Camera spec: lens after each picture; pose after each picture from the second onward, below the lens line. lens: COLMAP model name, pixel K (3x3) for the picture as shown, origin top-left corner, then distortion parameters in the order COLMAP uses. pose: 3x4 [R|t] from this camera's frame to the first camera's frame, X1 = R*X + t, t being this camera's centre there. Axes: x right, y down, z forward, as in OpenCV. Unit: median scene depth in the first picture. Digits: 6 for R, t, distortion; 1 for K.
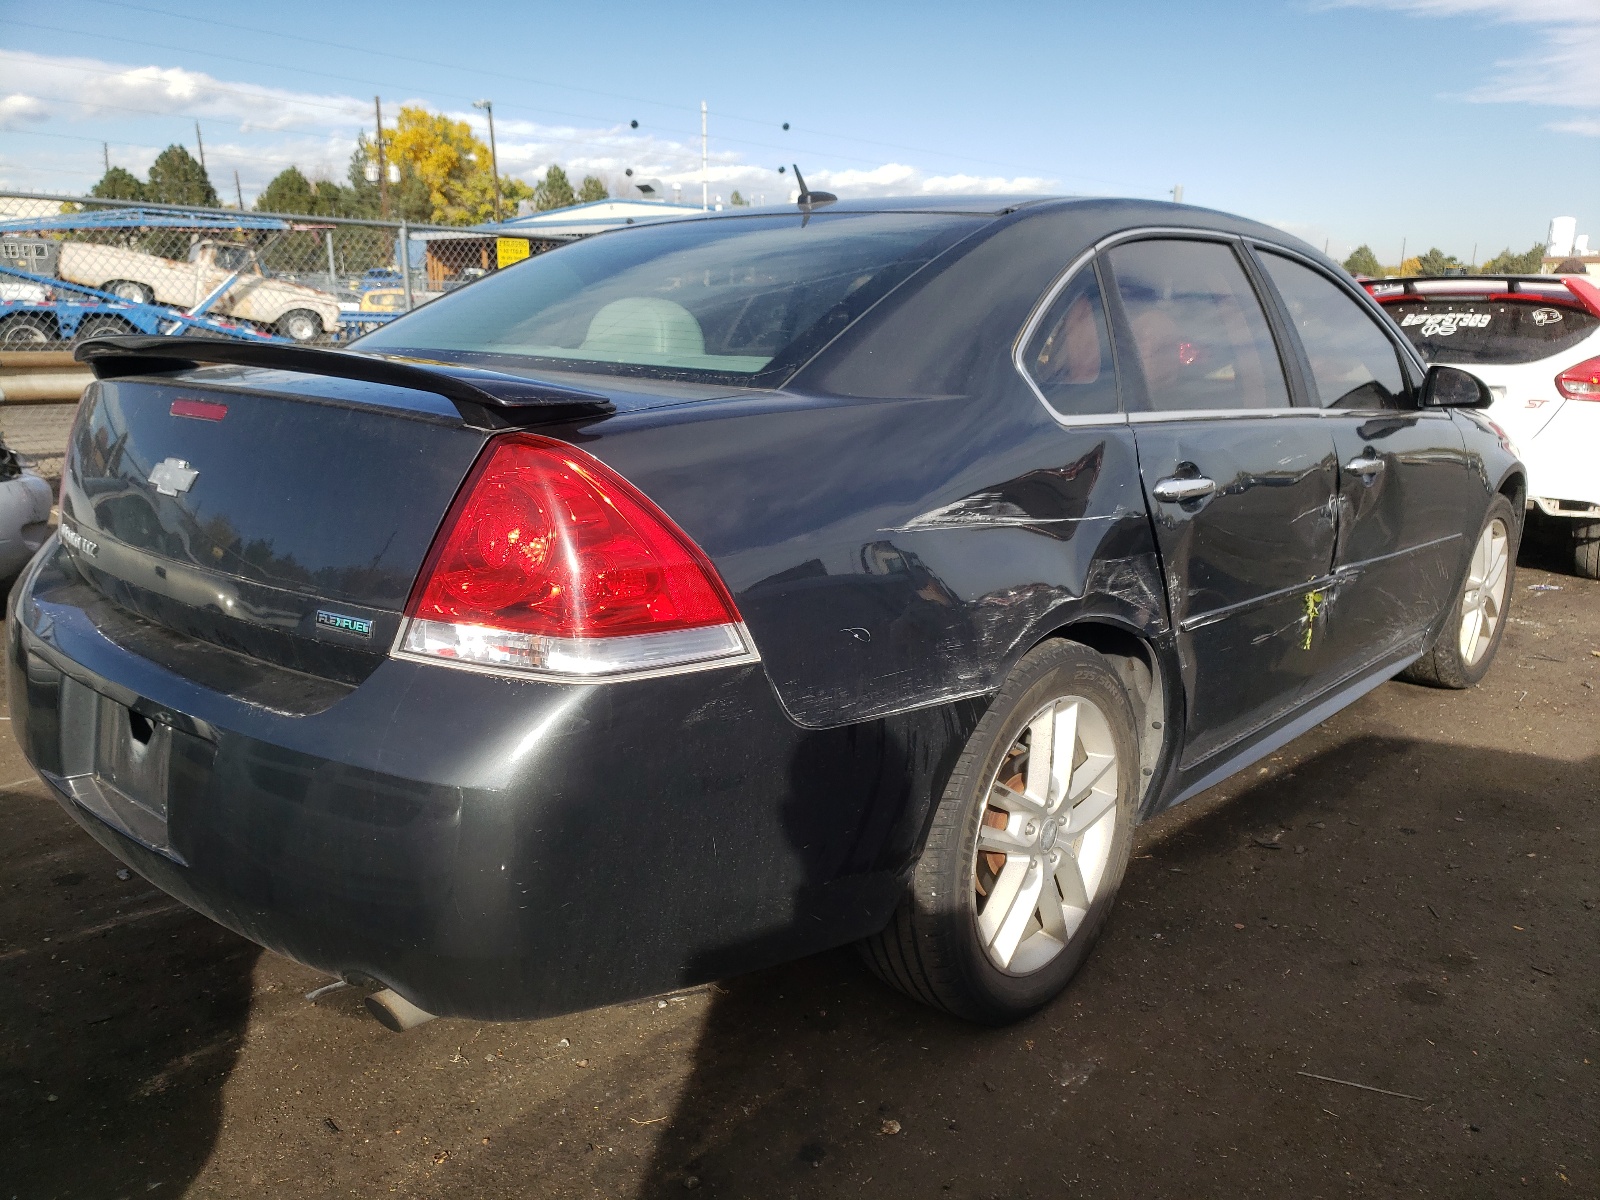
lens RADIAL K [[1218.8, 0, 799.9], [0, 1218.8, 553.1], [0, 0, 1]] dist [0.100363, -0.001731]
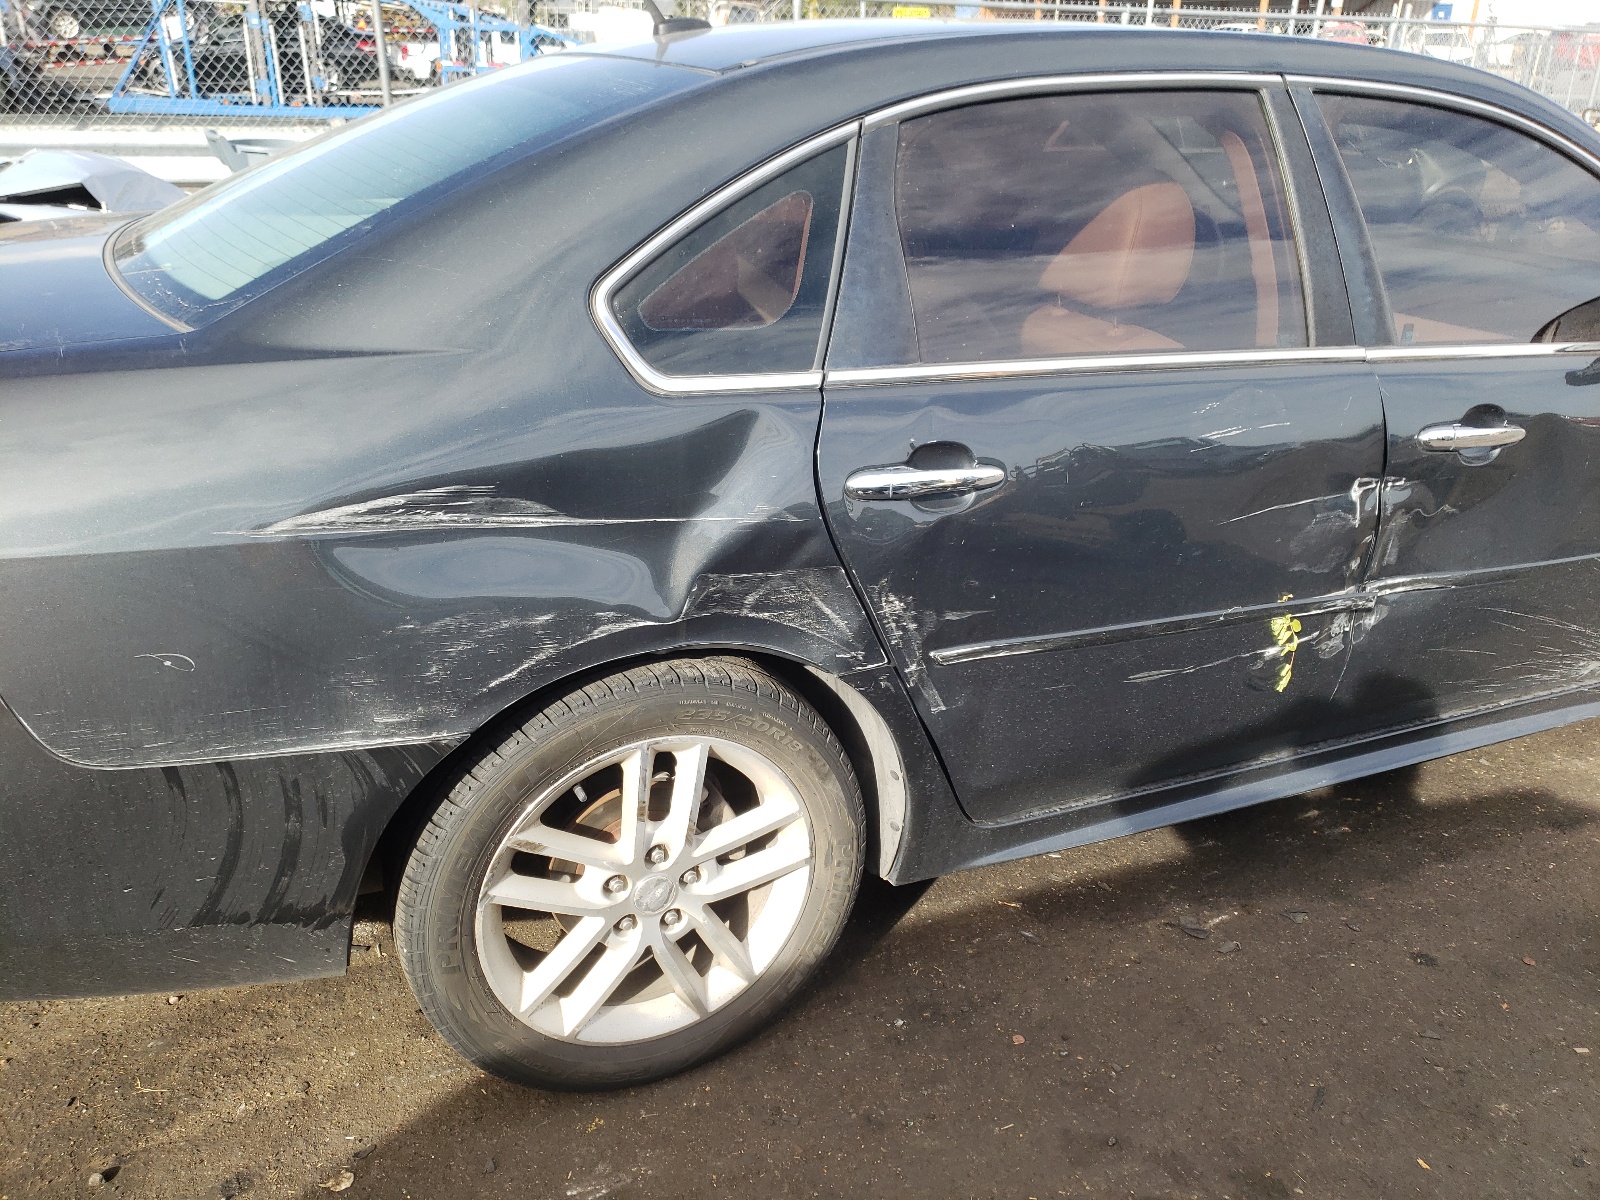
lens RADIAL K [[1218.8, 0, 799.9], [0, 1218.8, 553.1], [0, 0, 1]] dist [0.100363, -0.001731]
pose [[0.912141, 0.153457, -0.380066, 0.572399], [-0.086459, 0.978440, 0.187562, -0.151183], [0.400655, -0.138223, 0.905743, 0.348534]]
